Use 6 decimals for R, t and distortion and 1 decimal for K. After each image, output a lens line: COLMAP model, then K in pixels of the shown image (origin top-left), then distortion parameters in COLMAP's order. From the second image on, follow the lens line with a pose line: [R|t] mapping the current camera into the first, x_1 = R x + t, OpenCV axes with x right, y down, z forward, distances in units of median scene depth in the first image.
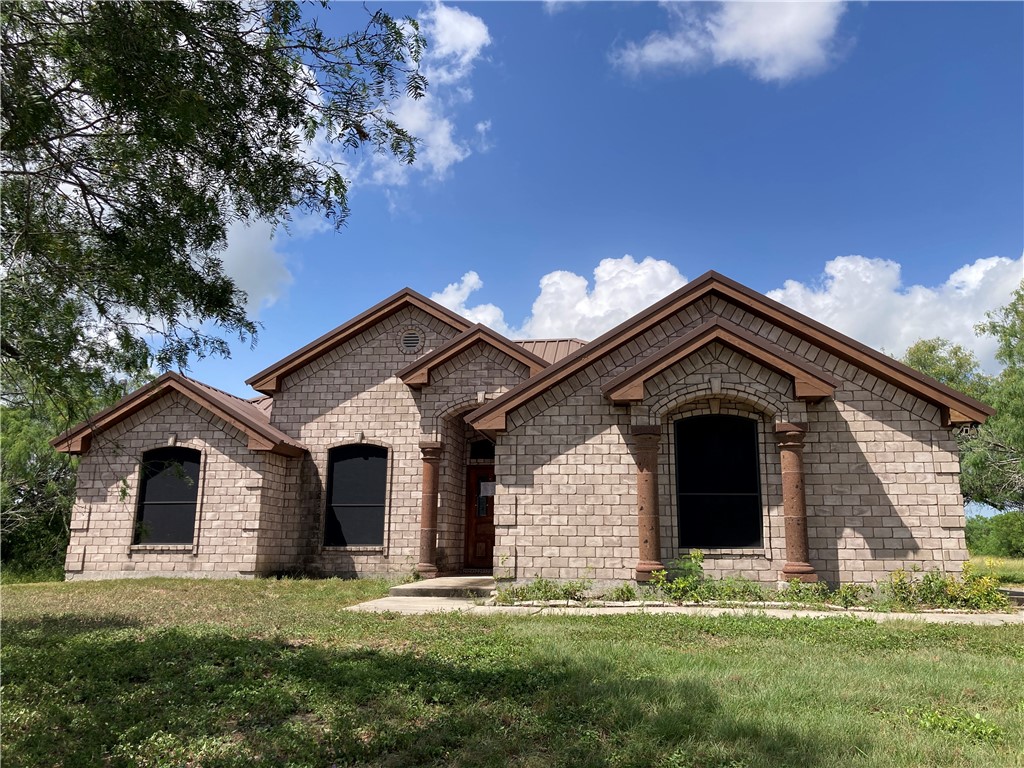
lens RADIAL K [[847.7, 0, 511.7], [0, 847.7, 378.4], [0, 0, 1]] dist [0.063682, -0.057916]
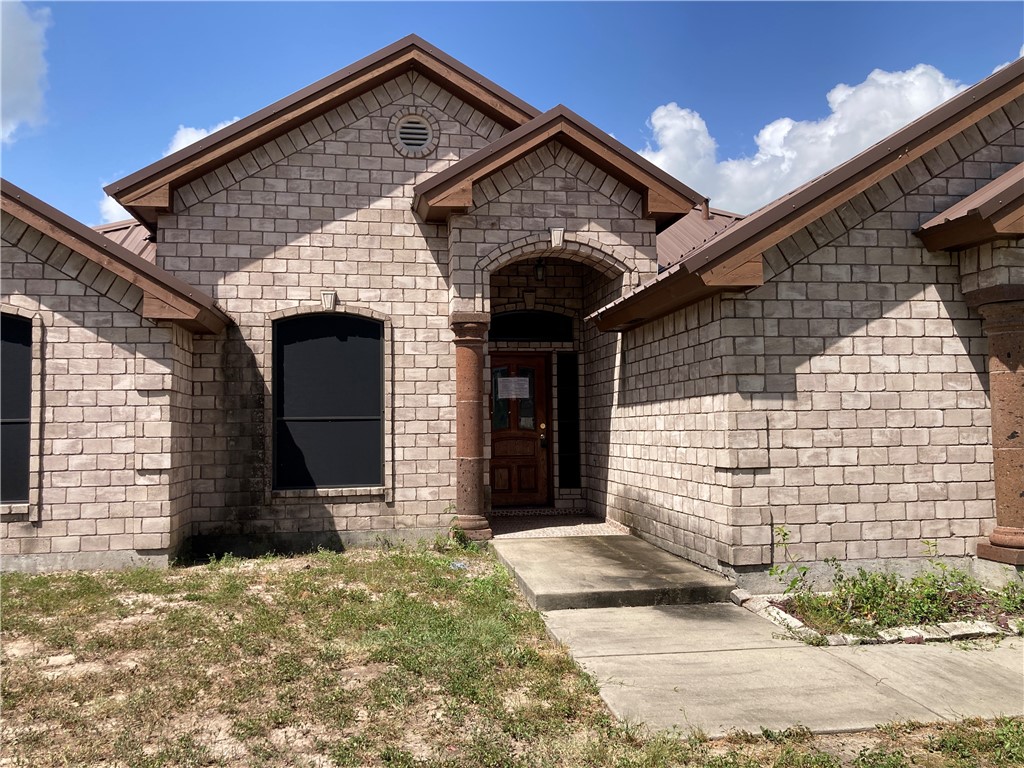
lens RADIAL K [[847.7, 0, 512.0], [0, 847.7, 394.6], [0, 0, 1]] dist [0.063682, -0.057916]
pose [[0.953420, -0.010083, 0.301476, -0.249112], [-0.038558, 0.987168, 0.154959, 0.040047], [-0.299170, -0.159365, 0.940798, 0.438458]]
